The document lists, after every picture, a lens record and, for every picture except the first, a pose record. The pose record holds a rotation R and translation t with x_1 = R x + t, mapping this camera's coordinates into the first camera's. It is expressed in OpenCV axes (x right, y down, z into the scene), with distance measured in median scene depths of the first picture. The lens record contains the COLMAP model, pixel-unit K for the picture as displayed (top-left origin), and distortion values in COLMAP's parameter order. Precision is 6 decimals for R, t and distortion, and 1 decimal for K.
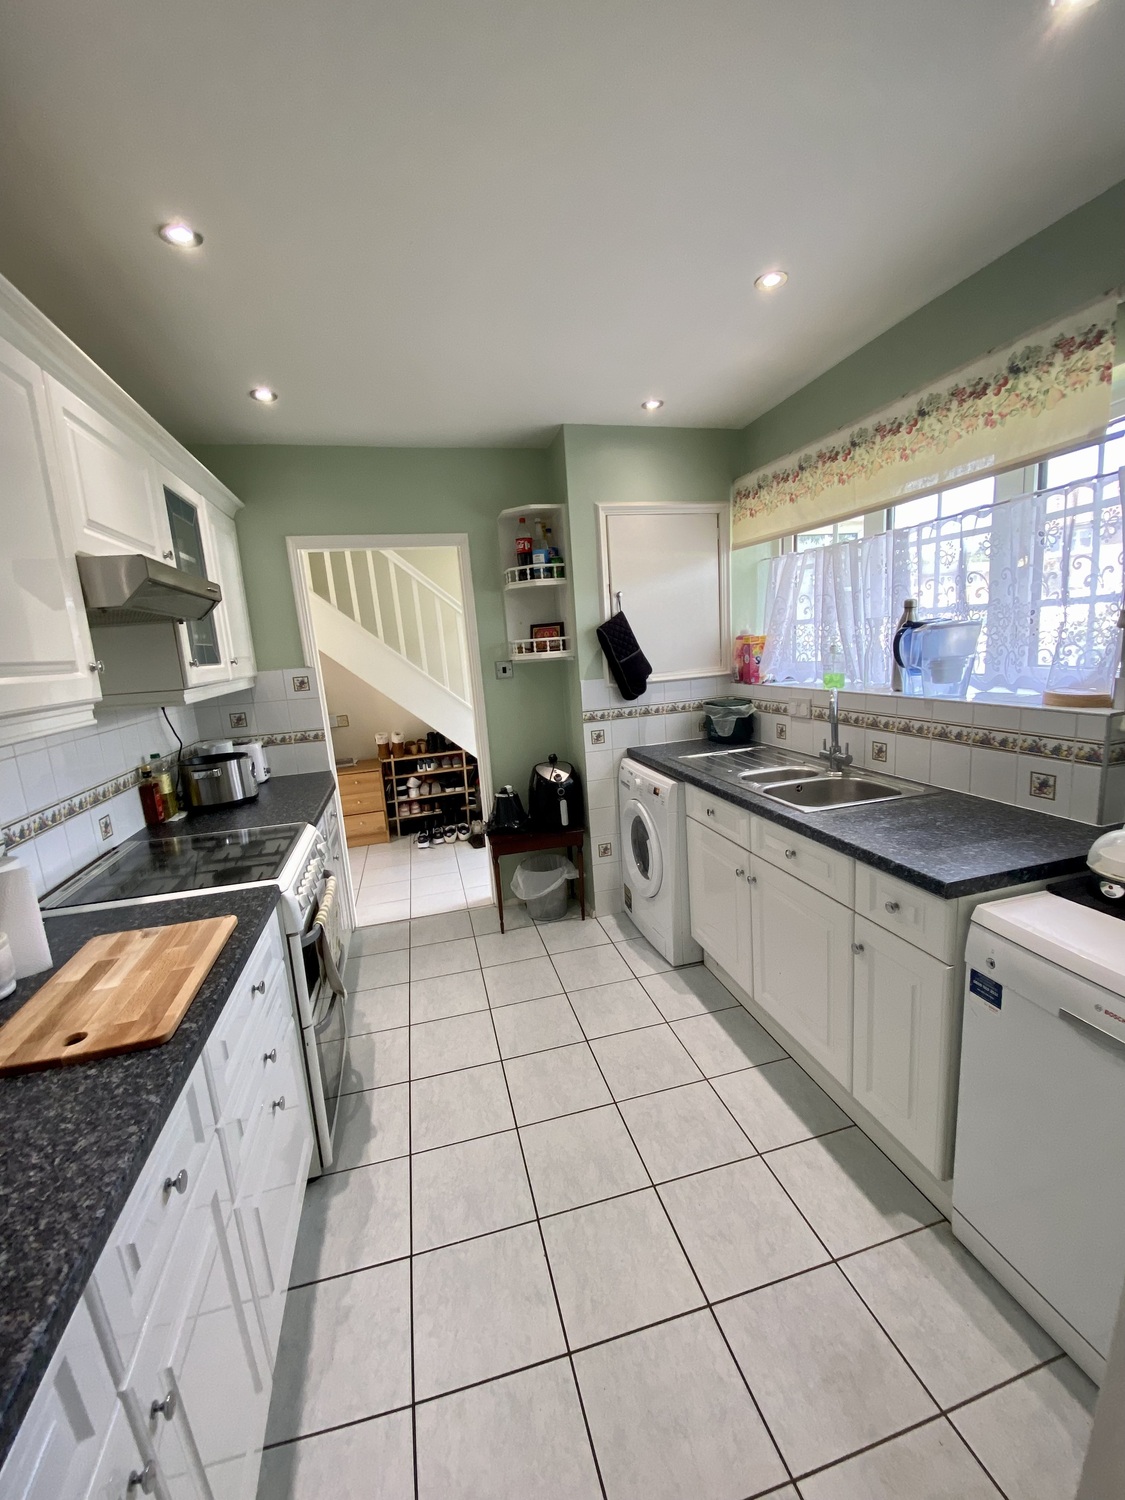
lens RADIAL K [[596.2, 0, 570.8], [0, 596.2, 726.9], [0, 0, 1]] dist [0.029437, 0.000093]
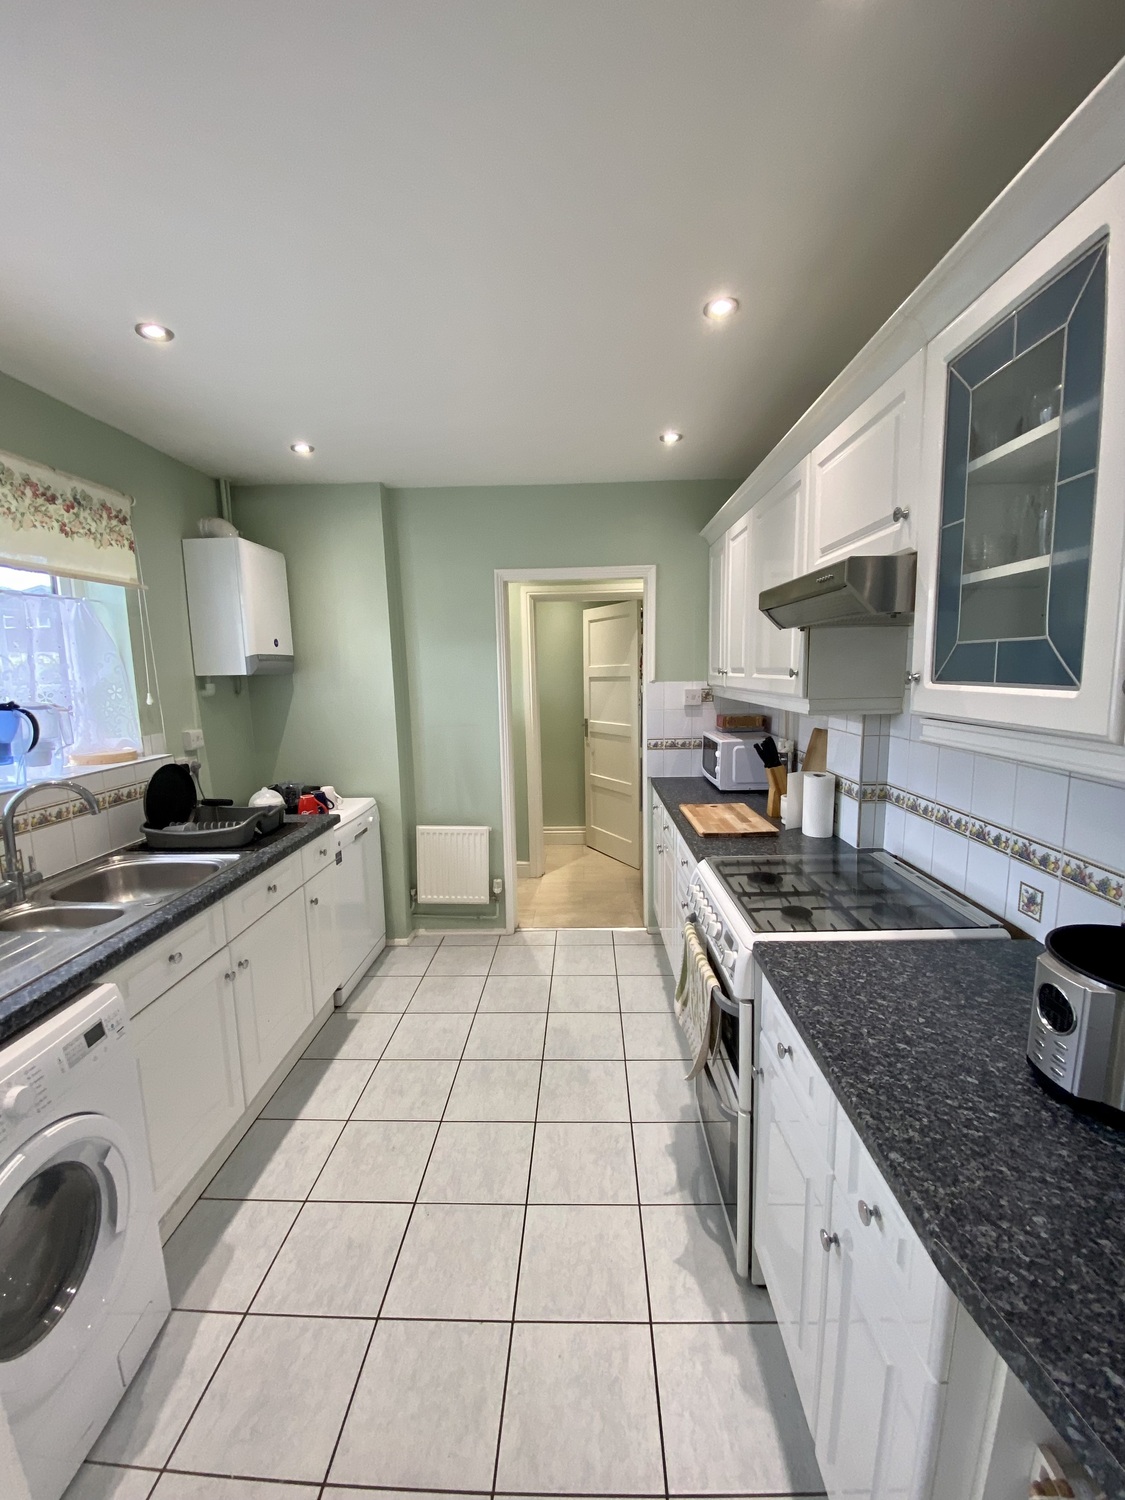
lens RADIAL K [[597.8, 0, 562.5], [0, 597.8, 750.0], [0, 0, 1]] dist [-0.000682, -0.000088]
pose [[-0.949184, 0.051881, 0.310417, -0.502975], [0.134092, 0.958982, 0.249745, -0.241541], [-0.284727, 0.278679, -0.917207, 1.771400]]
